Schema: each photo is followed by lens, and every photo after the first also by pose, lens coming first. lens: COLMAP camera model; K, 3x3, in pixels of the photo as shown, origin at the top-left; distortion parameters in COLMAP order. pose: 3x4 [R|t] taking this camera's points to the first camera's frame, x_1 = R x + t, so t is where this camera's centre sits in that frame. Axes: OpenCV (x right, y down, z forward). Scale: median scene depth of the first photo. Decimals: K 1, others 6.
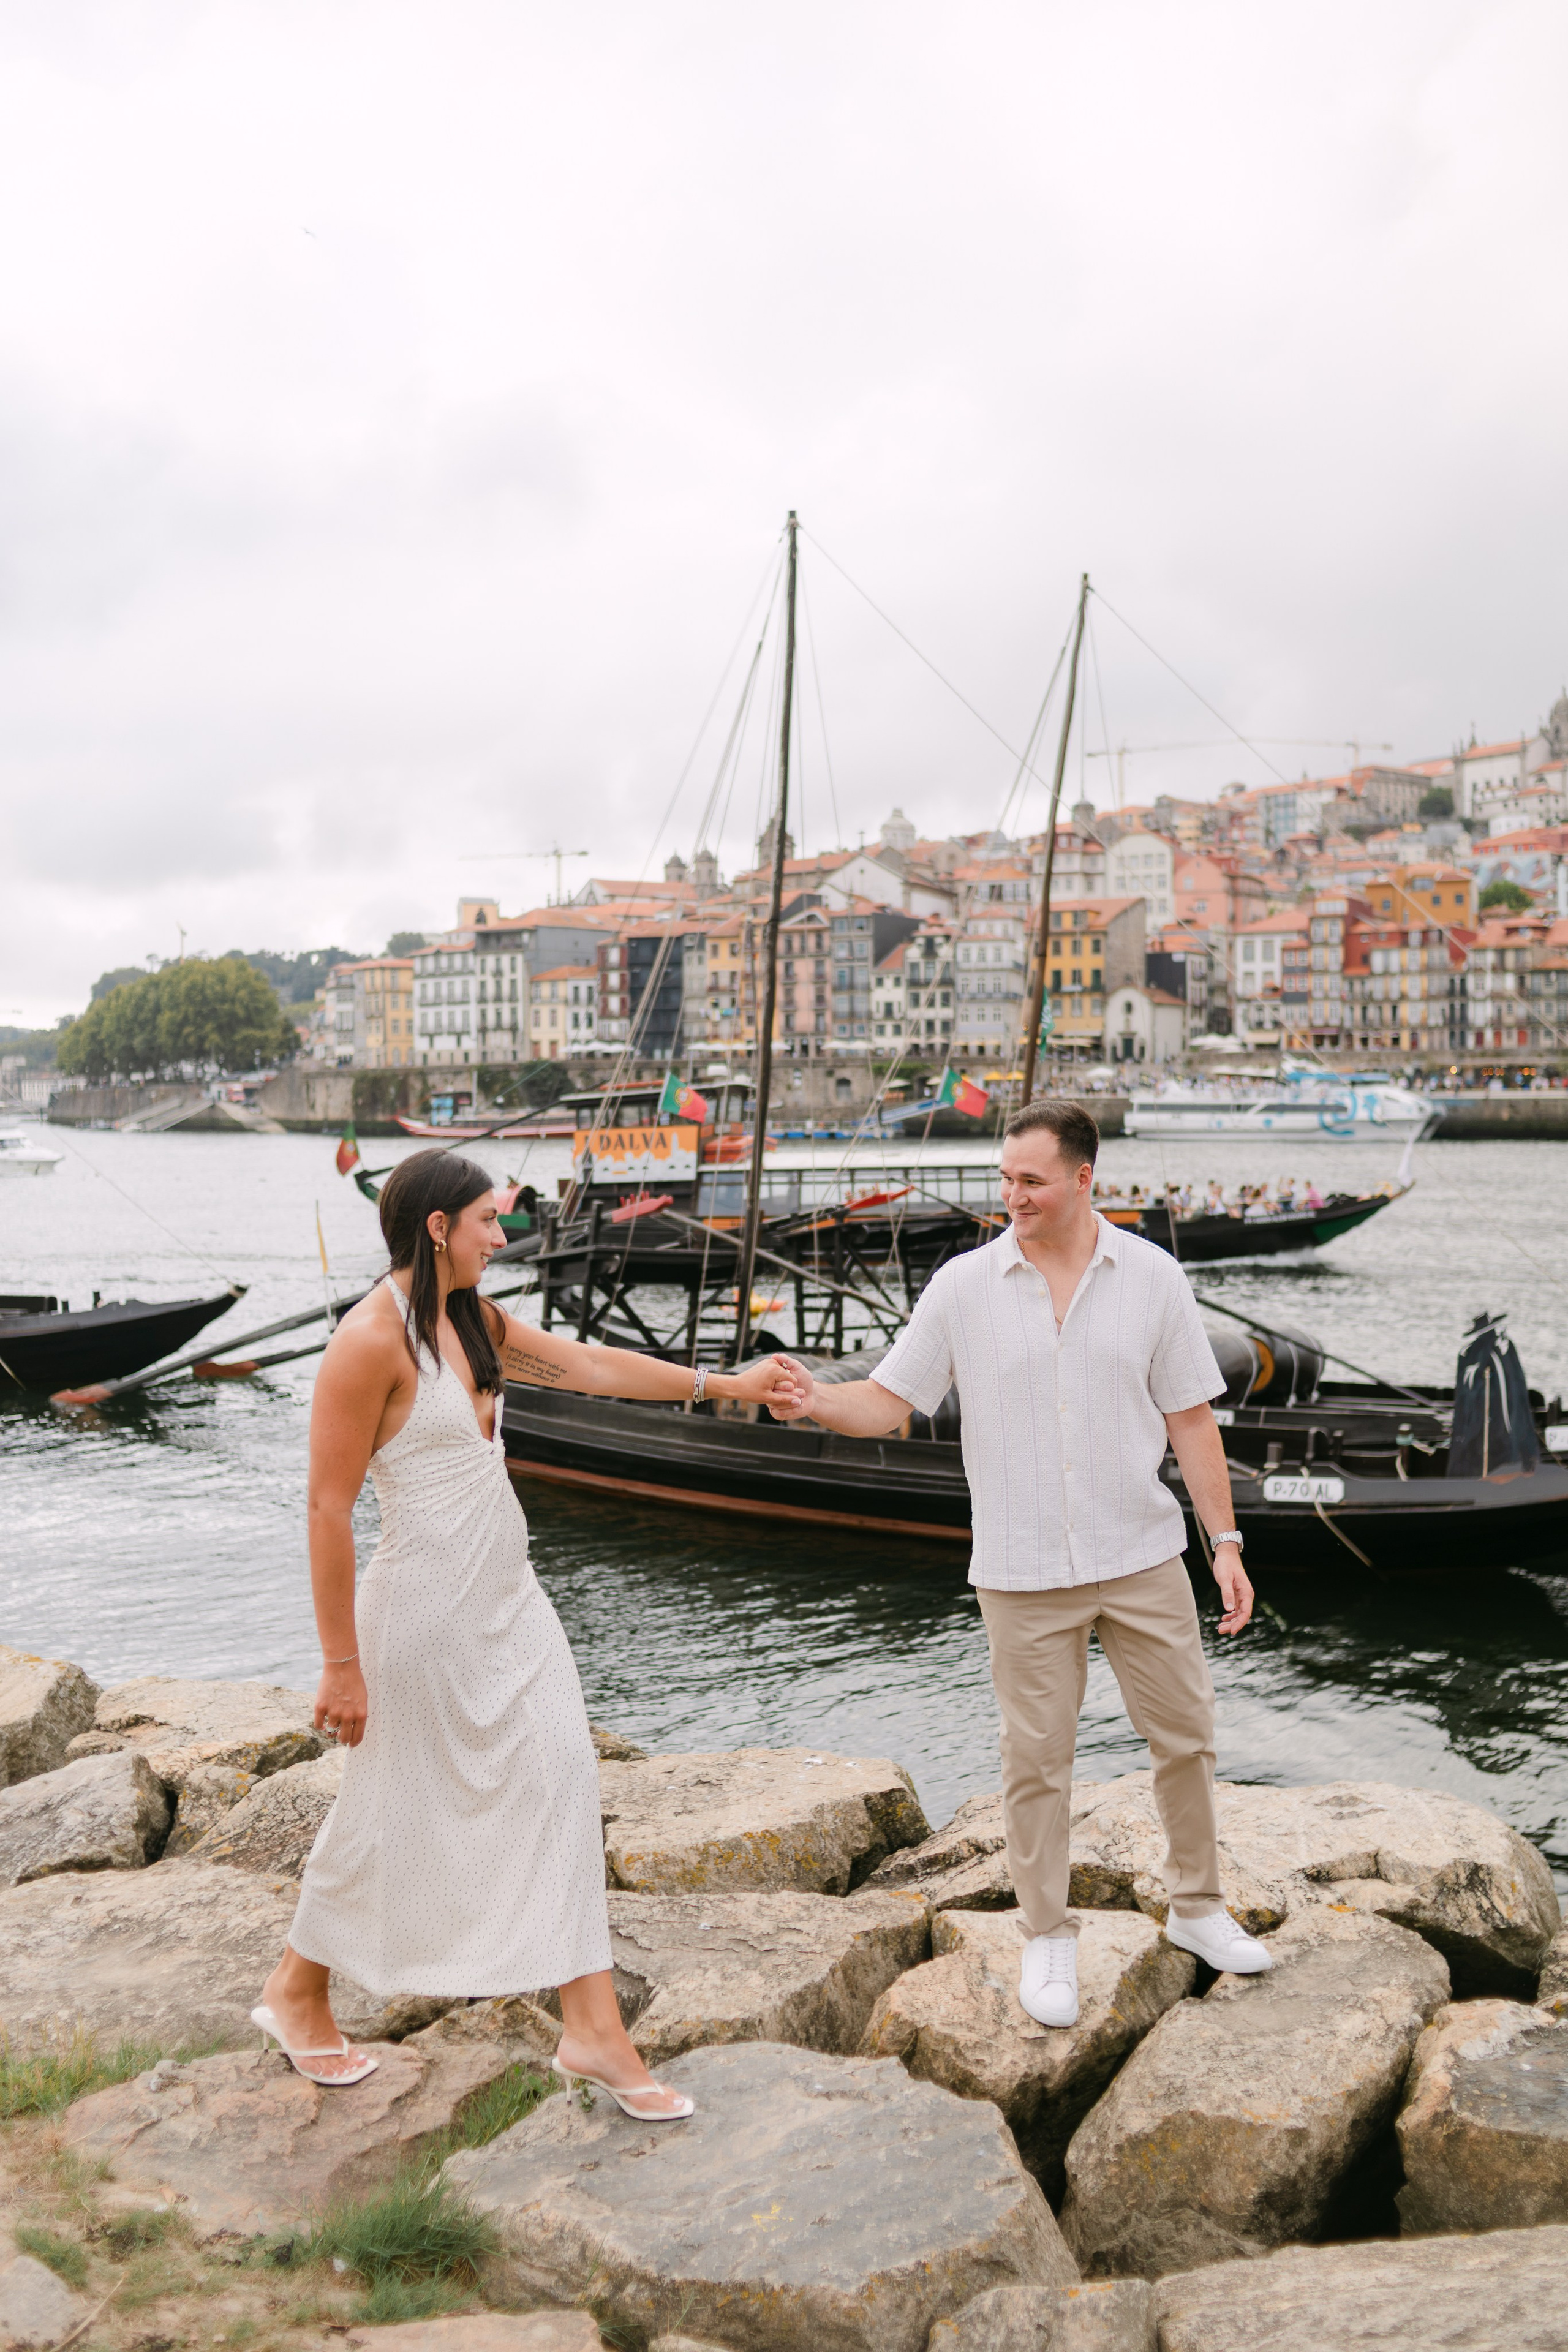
lens RADIAL K [[2345.2, 0, 803.0], [0, 2345.2, 1180.1], [0, 0, 1]] dist [-0.011106, -0.001297]
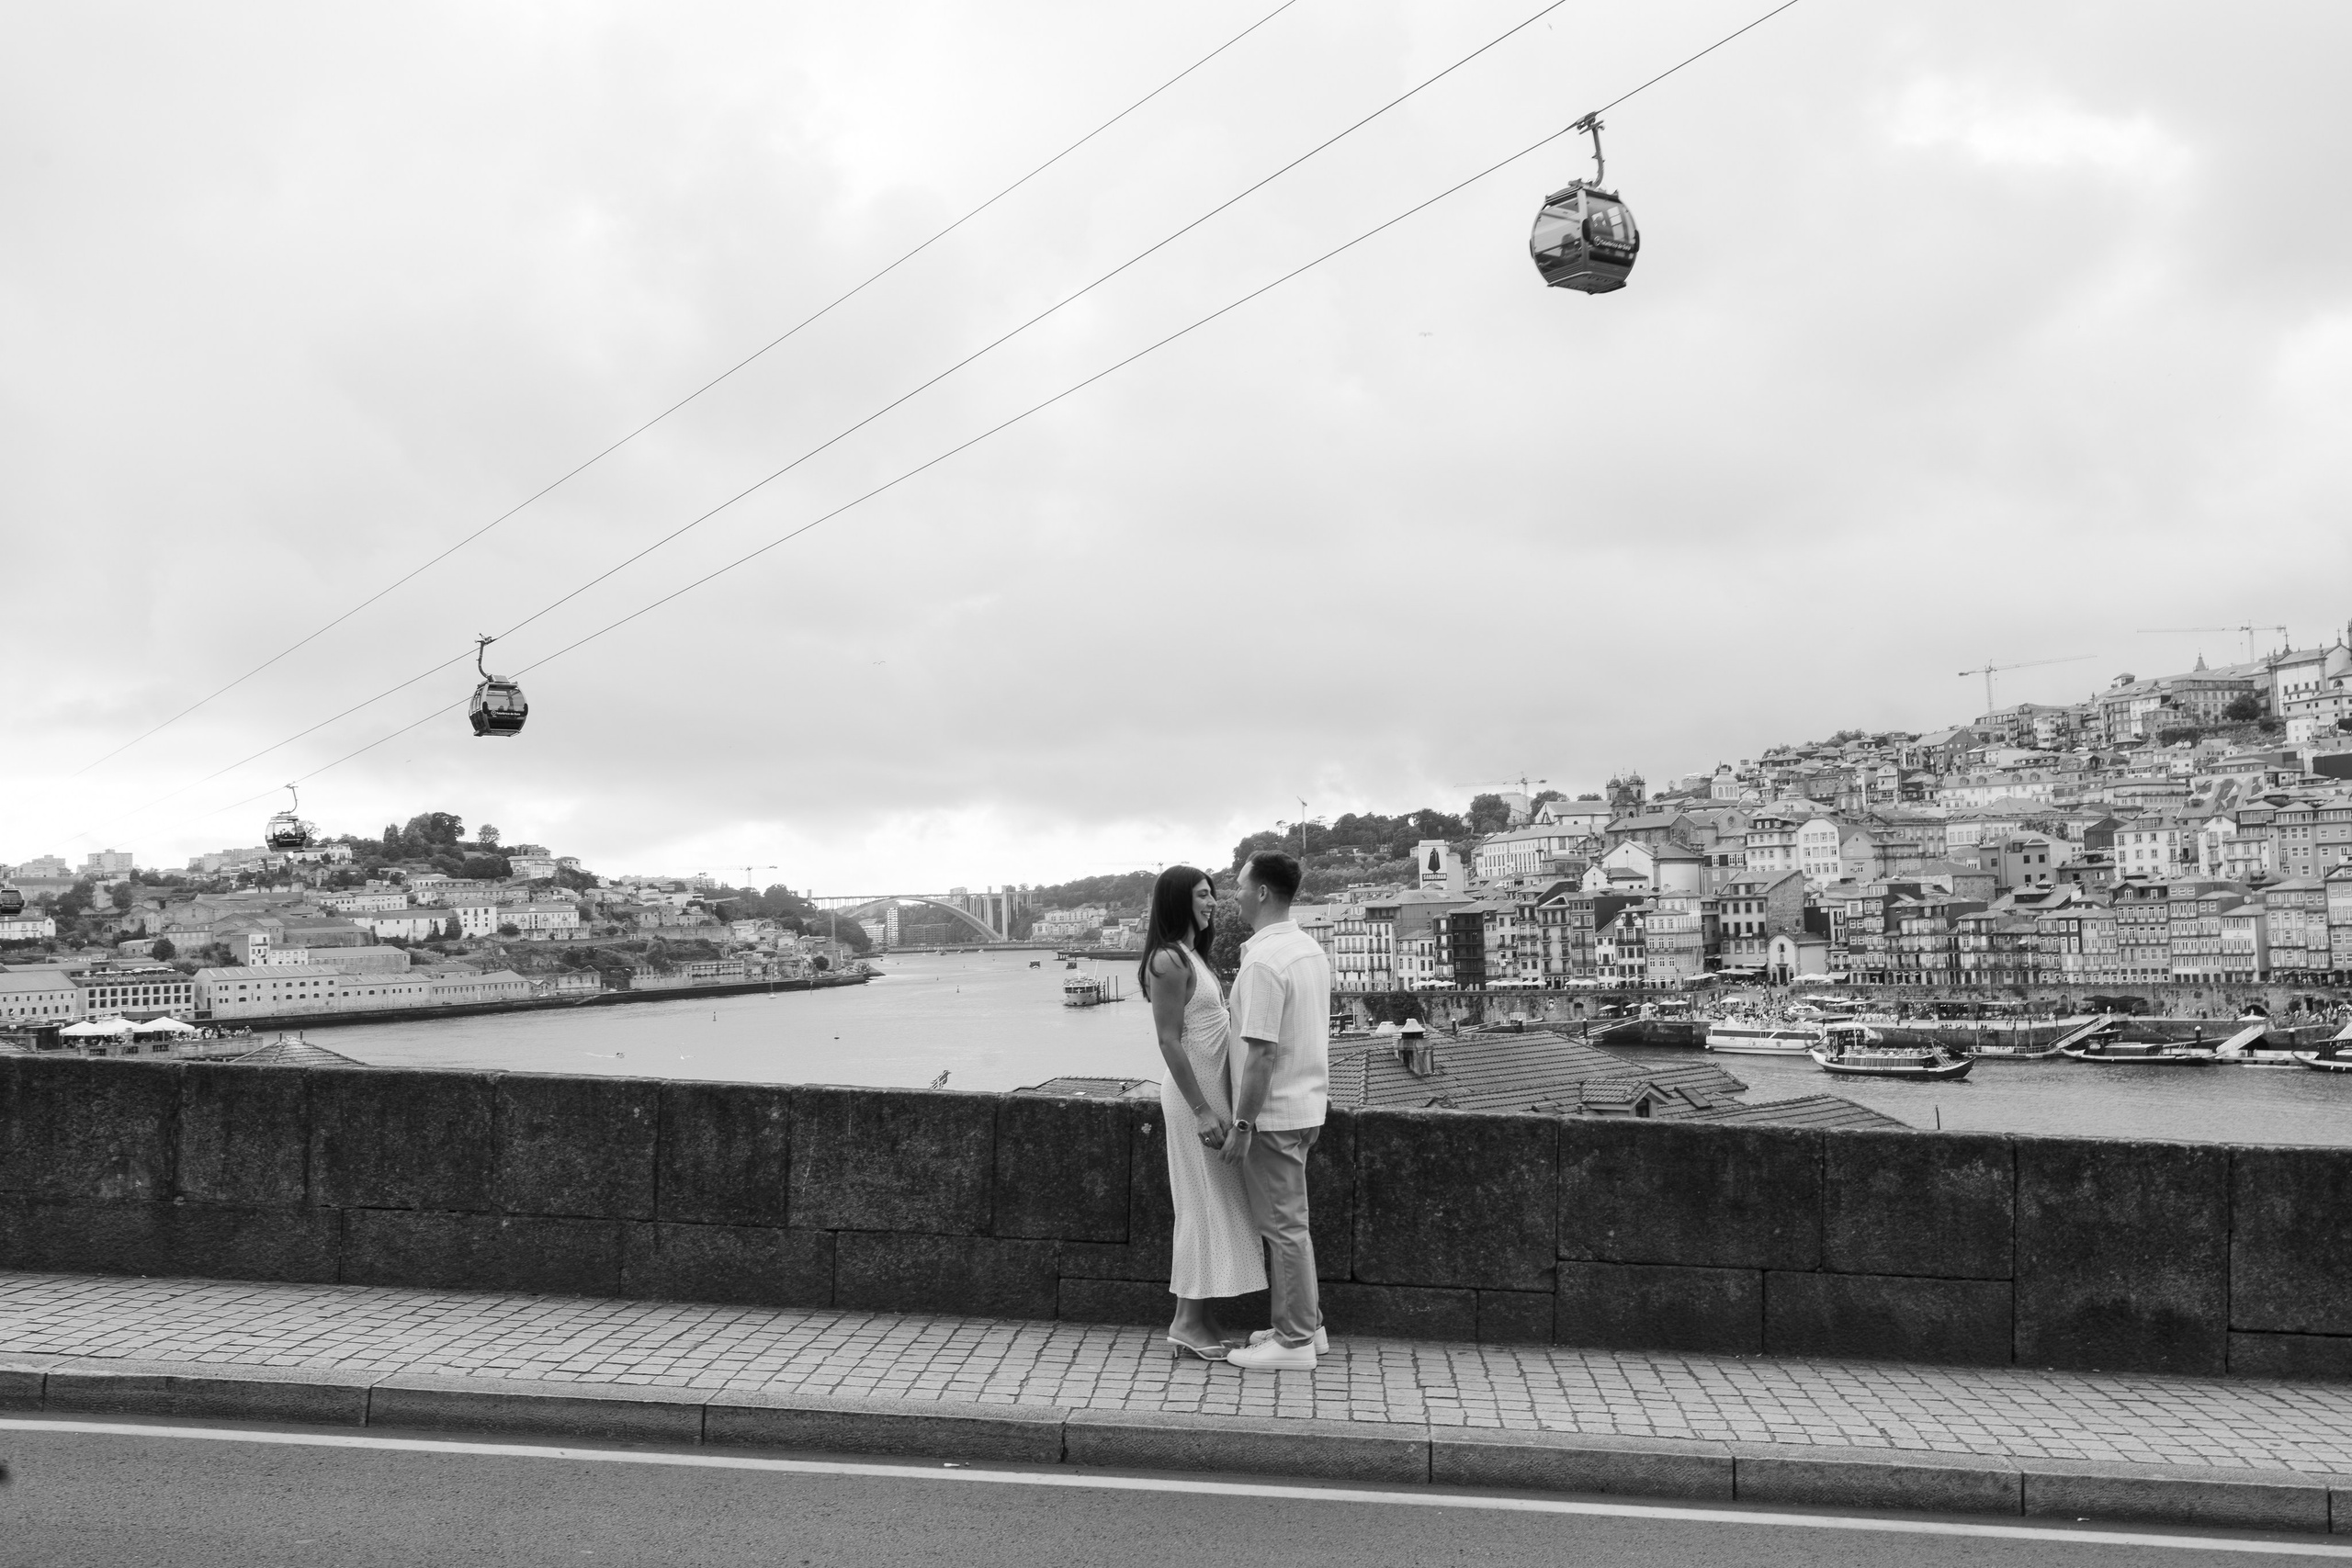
lens RADIAL K [[2321.1, 0, 1174.5], [0, 2321.1, 785.1], [0, 0, 1]] dist [-0.012604, 0.007076]
pose [[0.940313, -0.047215, -0.337021, 0.294832], [0.020180, 0.996322, -0.083275, -0.065034], [0.339713, 0.071504, 0.937807, -0.573554]]
